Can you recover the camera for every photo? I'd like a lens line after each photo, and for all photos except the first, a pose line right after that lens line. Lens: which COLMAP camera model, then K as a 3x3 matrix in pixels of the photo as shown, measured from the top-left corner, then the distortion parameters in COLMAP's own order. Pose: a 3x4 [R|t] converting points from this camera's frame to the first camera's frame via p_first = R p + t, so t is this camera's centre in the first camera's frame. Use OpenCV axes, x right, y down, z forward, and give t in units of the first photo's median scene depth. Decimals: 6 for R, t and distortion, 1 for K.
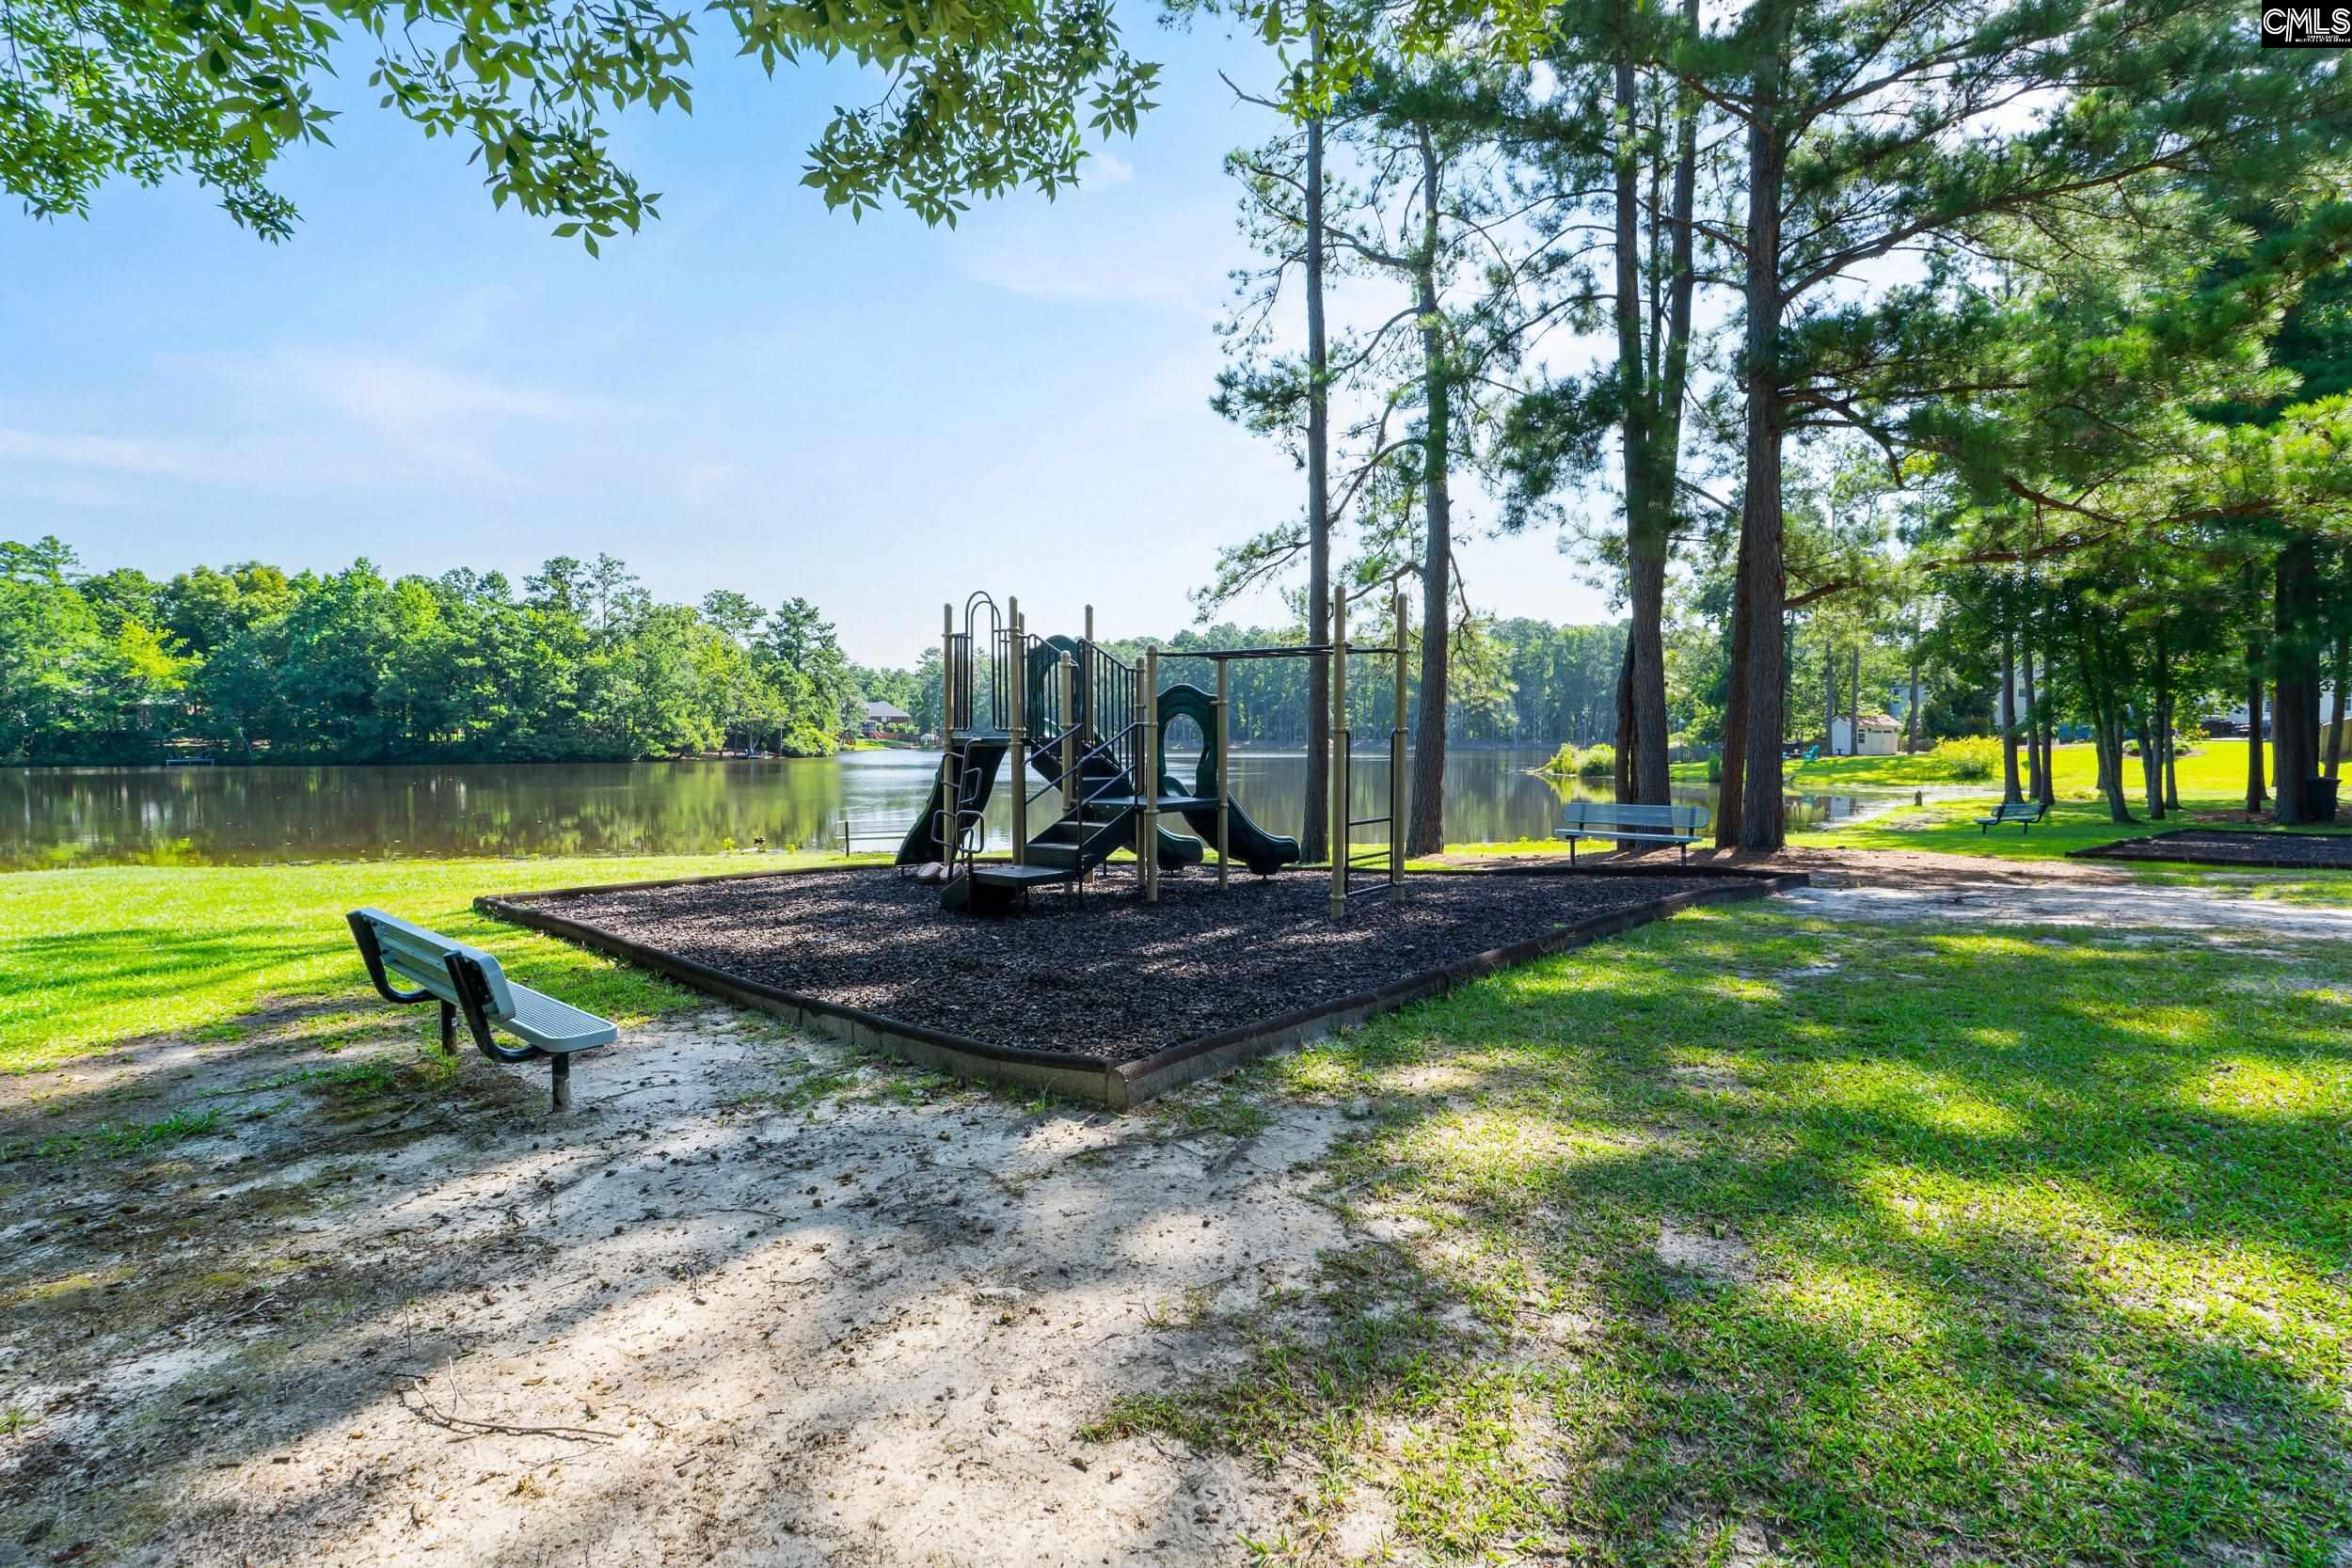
lens RADIAL K [[1076.3, 0, 1176.0], [0, 1076.3, 784.0], [0, 0, 1]] dist [-0.003792, 0.000072]
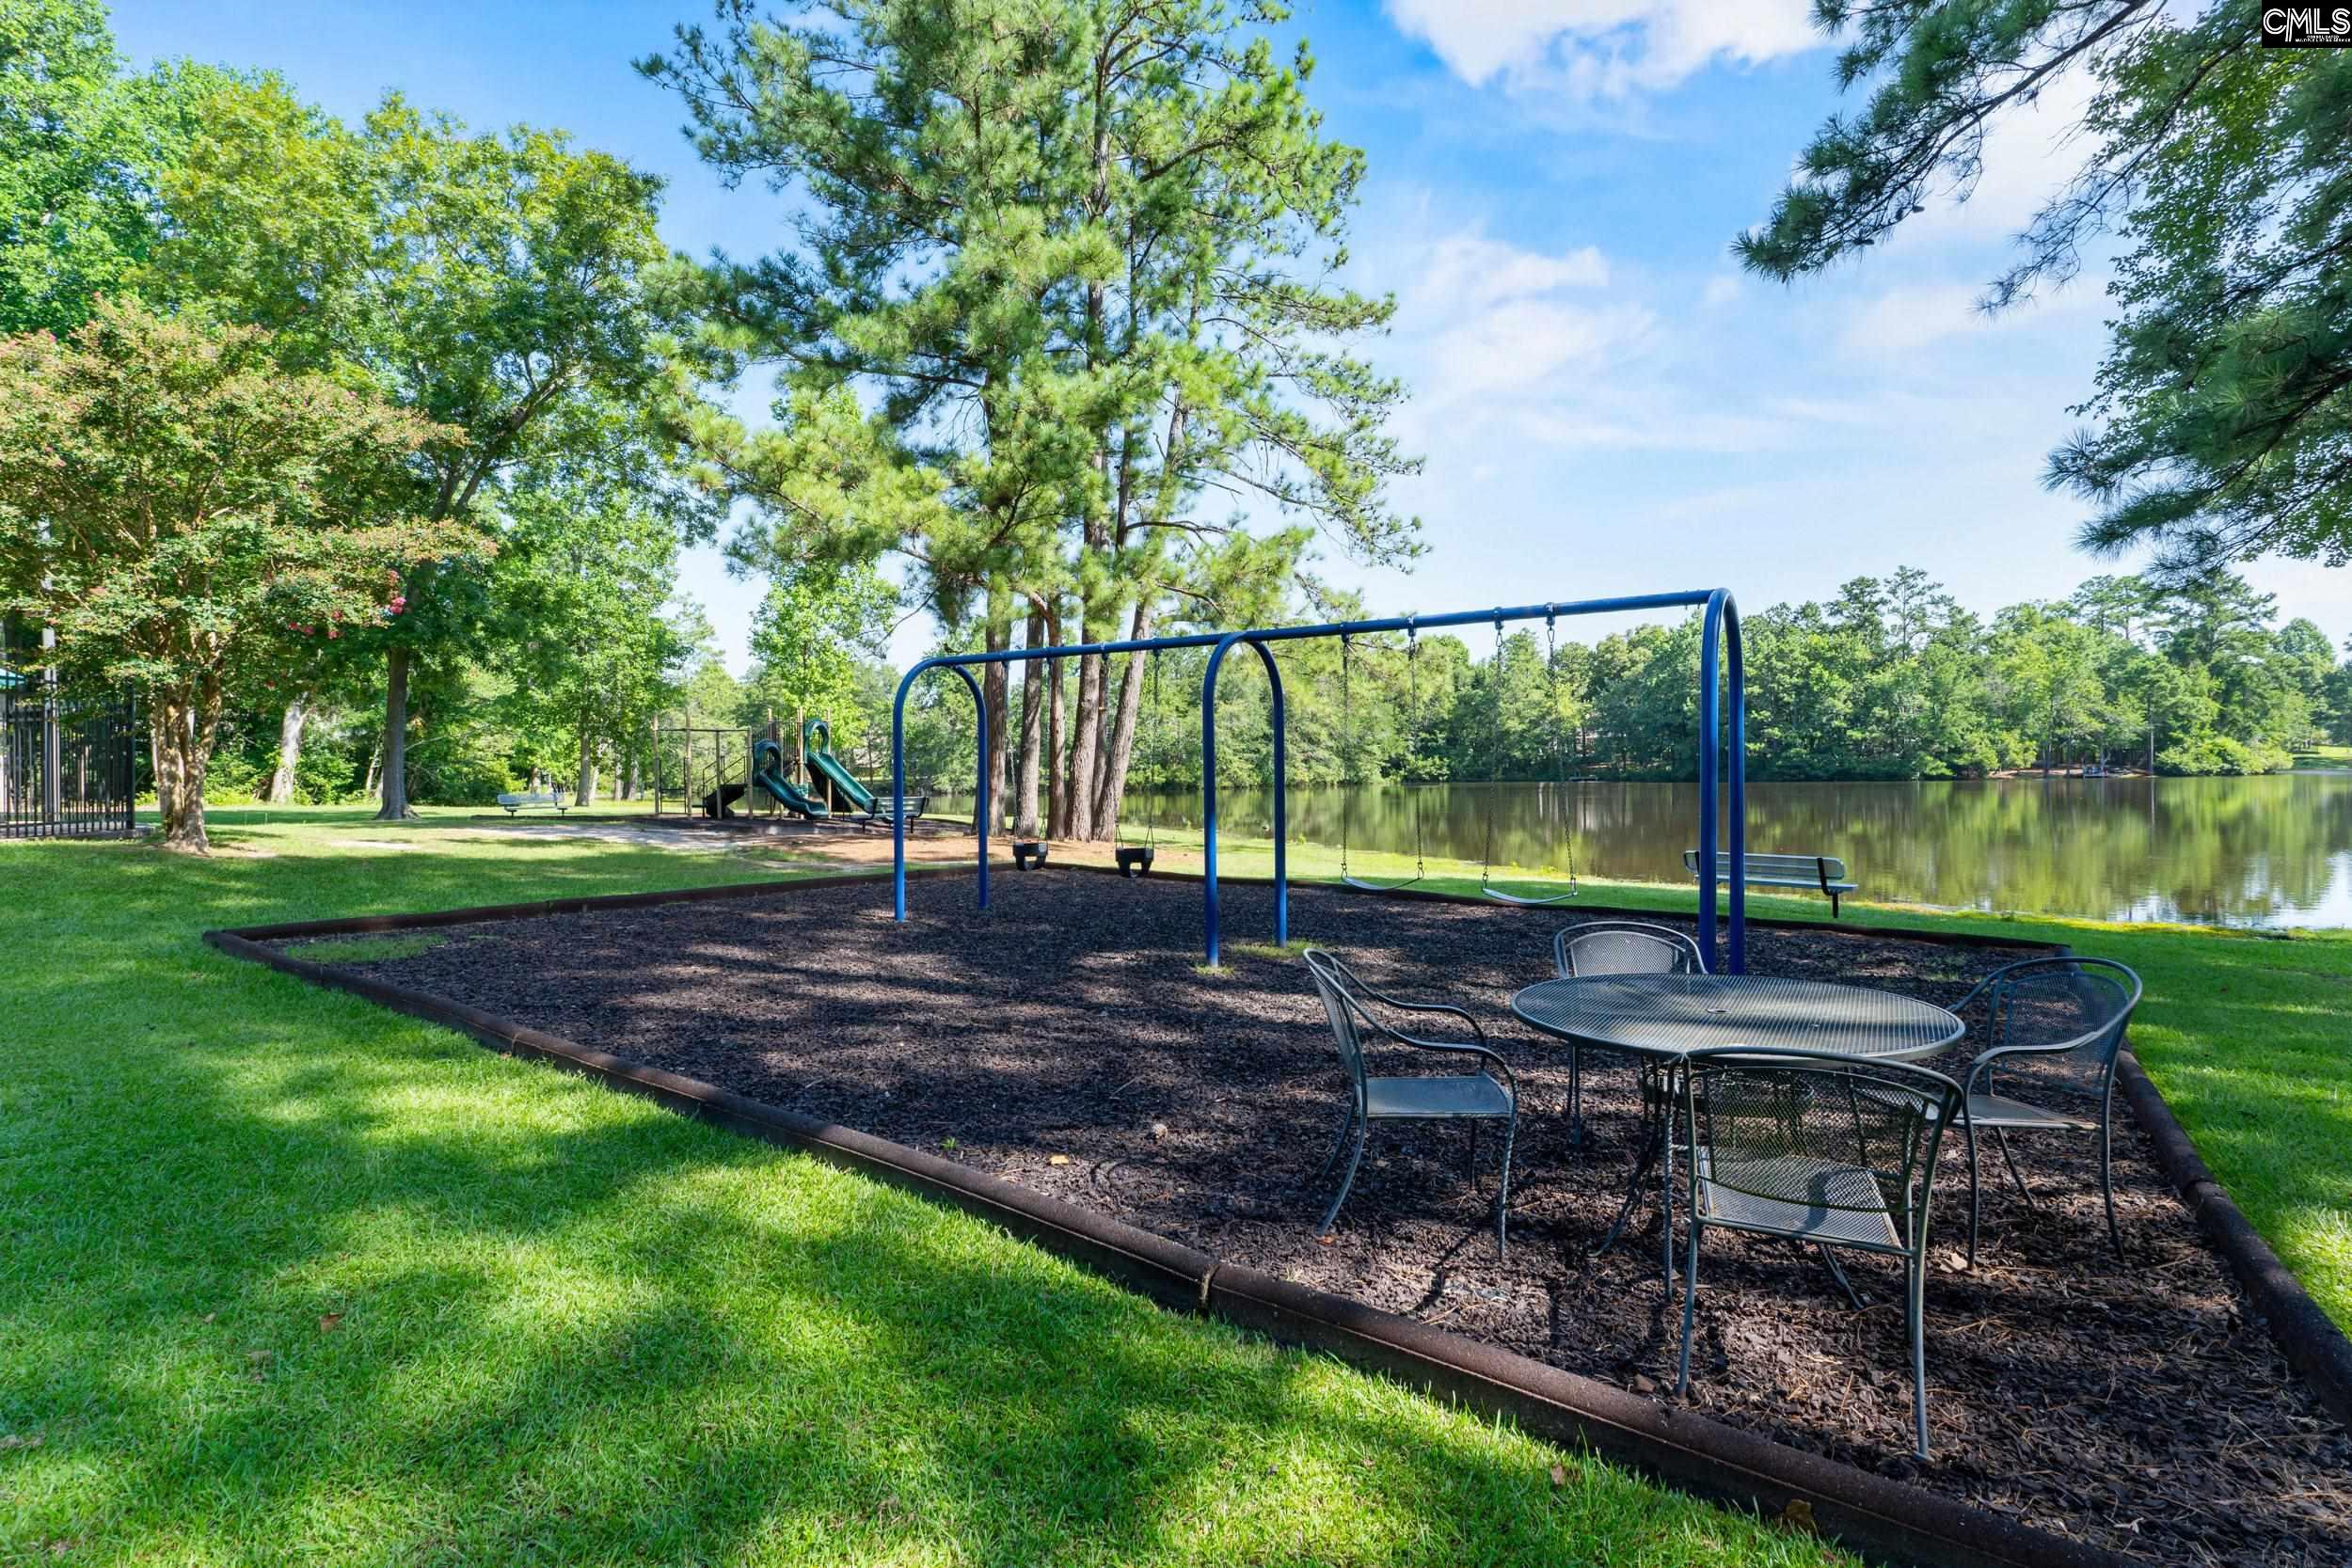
lens RADIAL K [[1076.3, 0, 1176.0], [0, 1076.3, 784.0], [0, 0, 1]] dist [-0.003792, 0.000072]
pose [[0.280006, 0.007774, -0.959967, 0.221875], [-0.025263, 0.999681, 0.000727, -0.001736], [0.959666, 0.024048, 0.280113, 0.101447]]
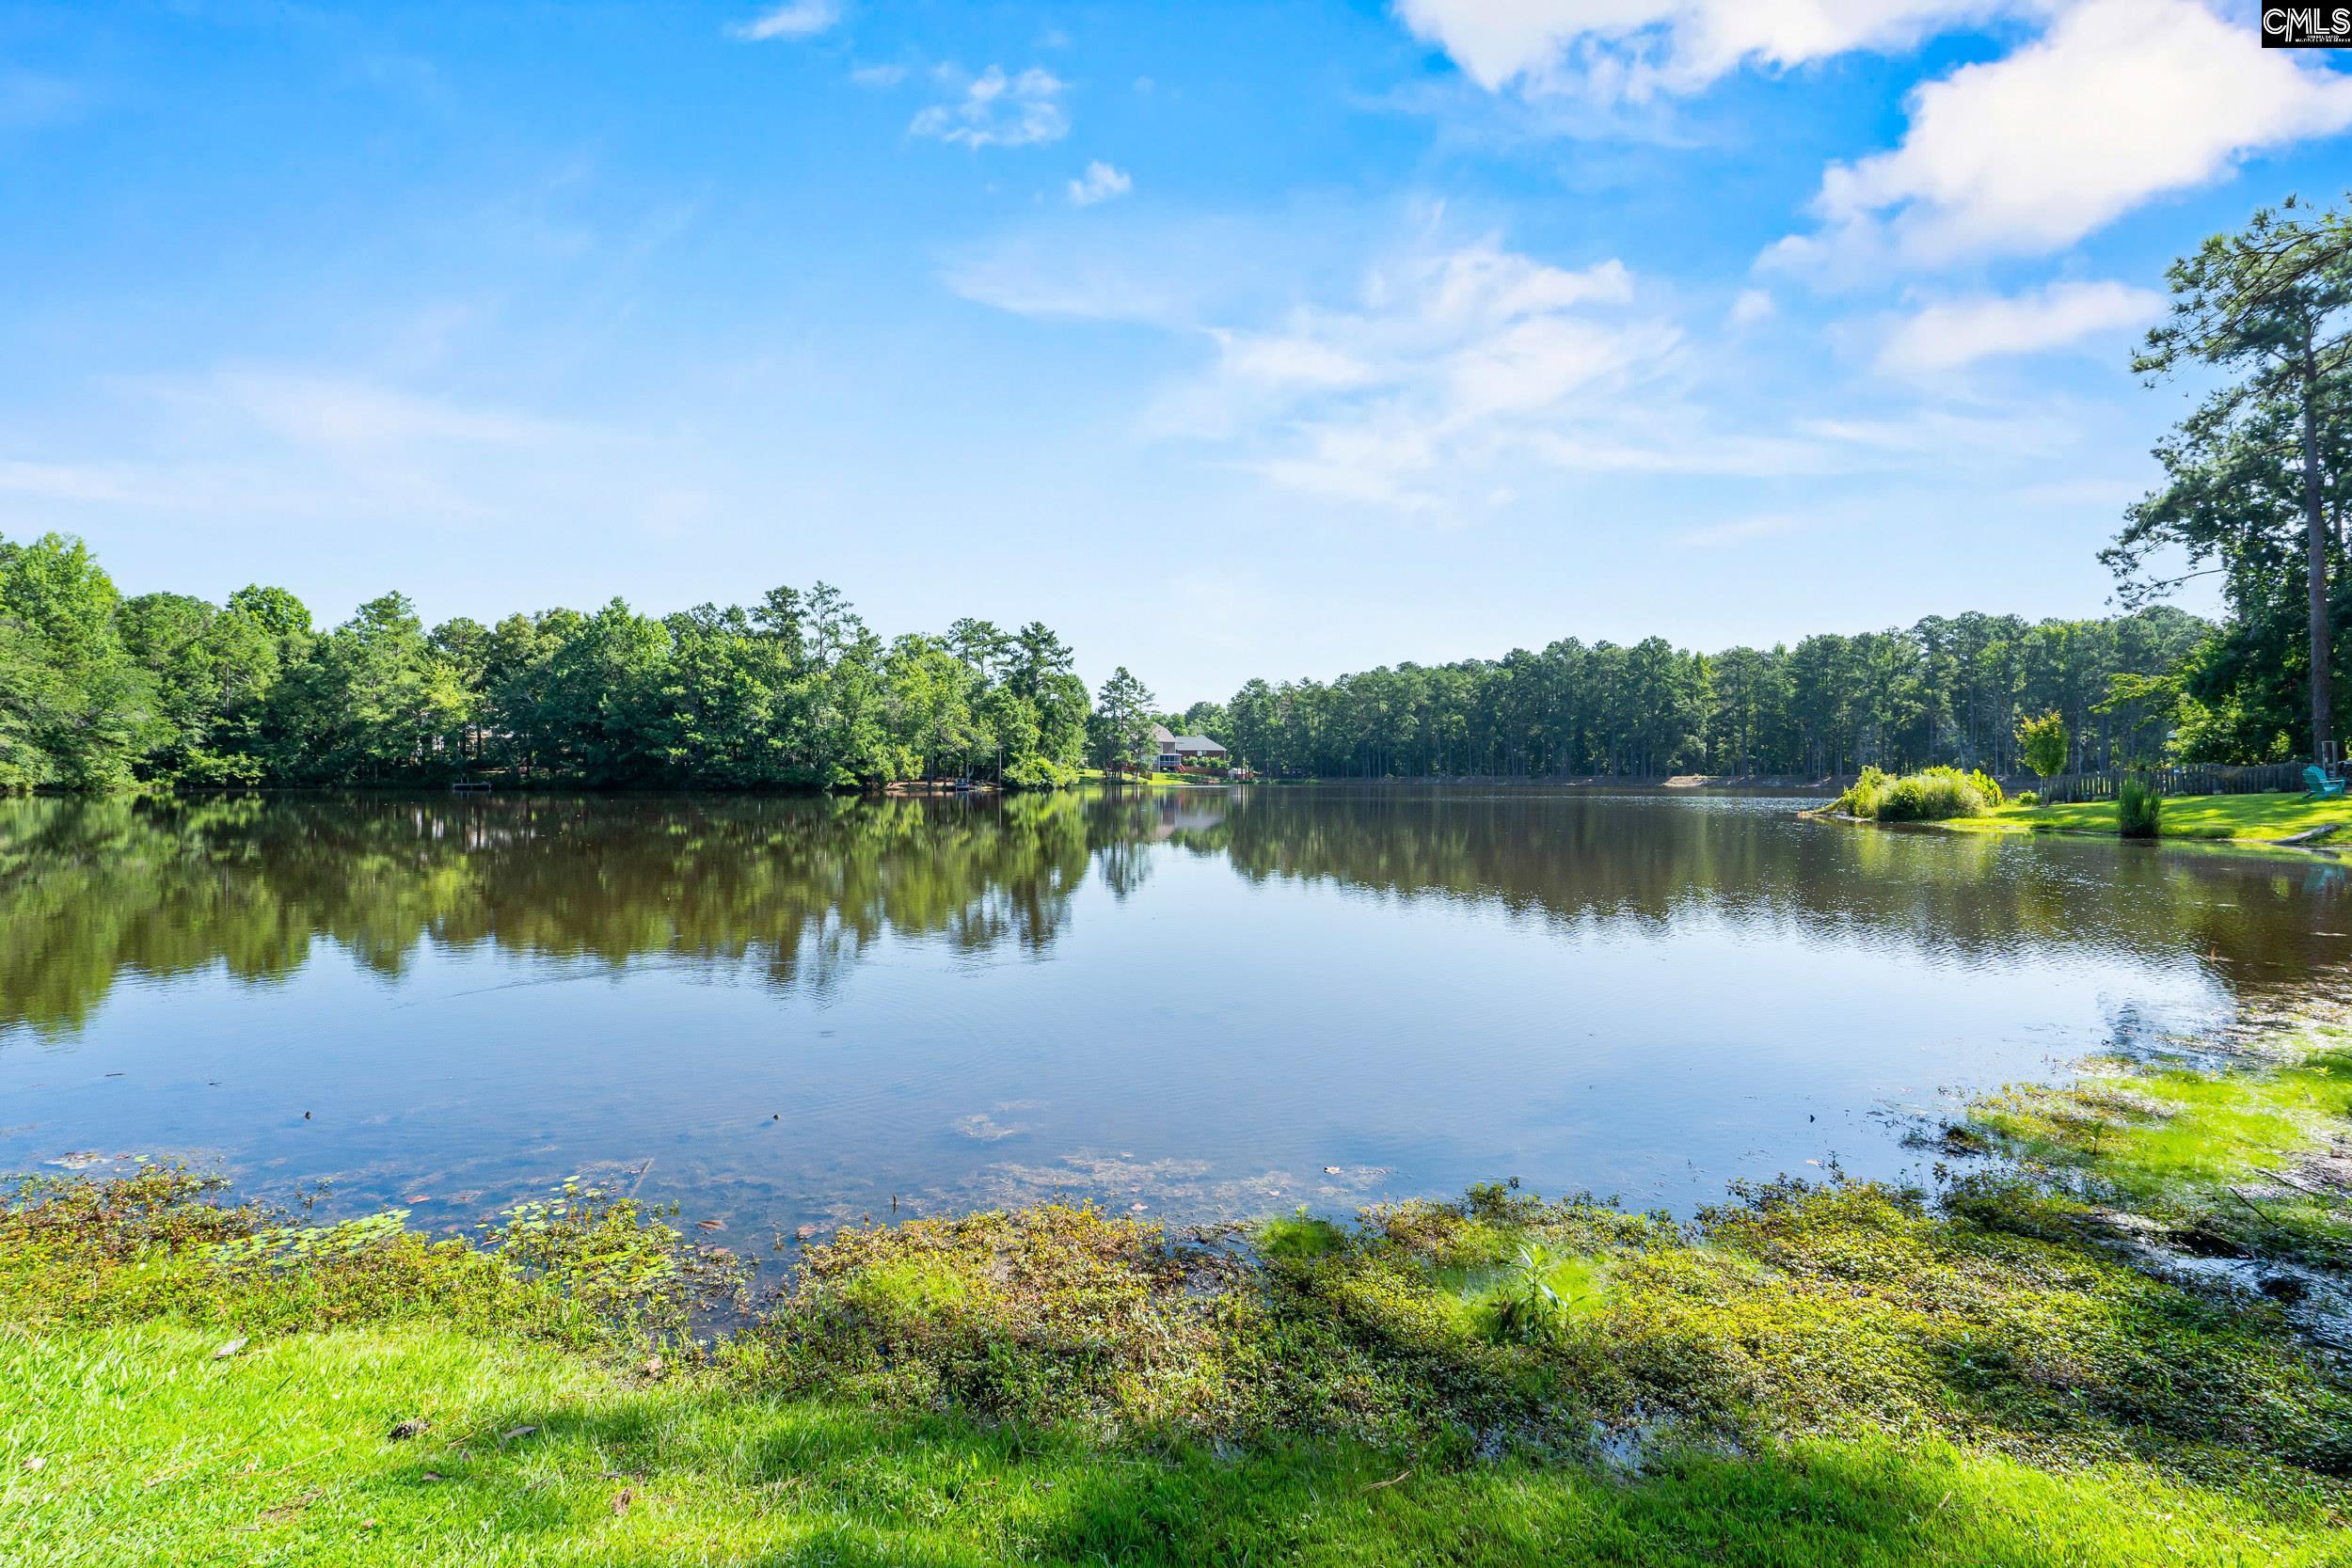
lens RADIAL K [[1096.7, 0, 1176.7], [0, 1096.7, 758.8], [0, 0, 1]] dist [-0.003210, -0.000542]
pose [[0.932185, -0.001687, -0.361977, 0.147058], [-0.019999, 0.998222, -0.056155, 0.000136], [0.361429, 0.059586, 0.930494, 0.183221]]
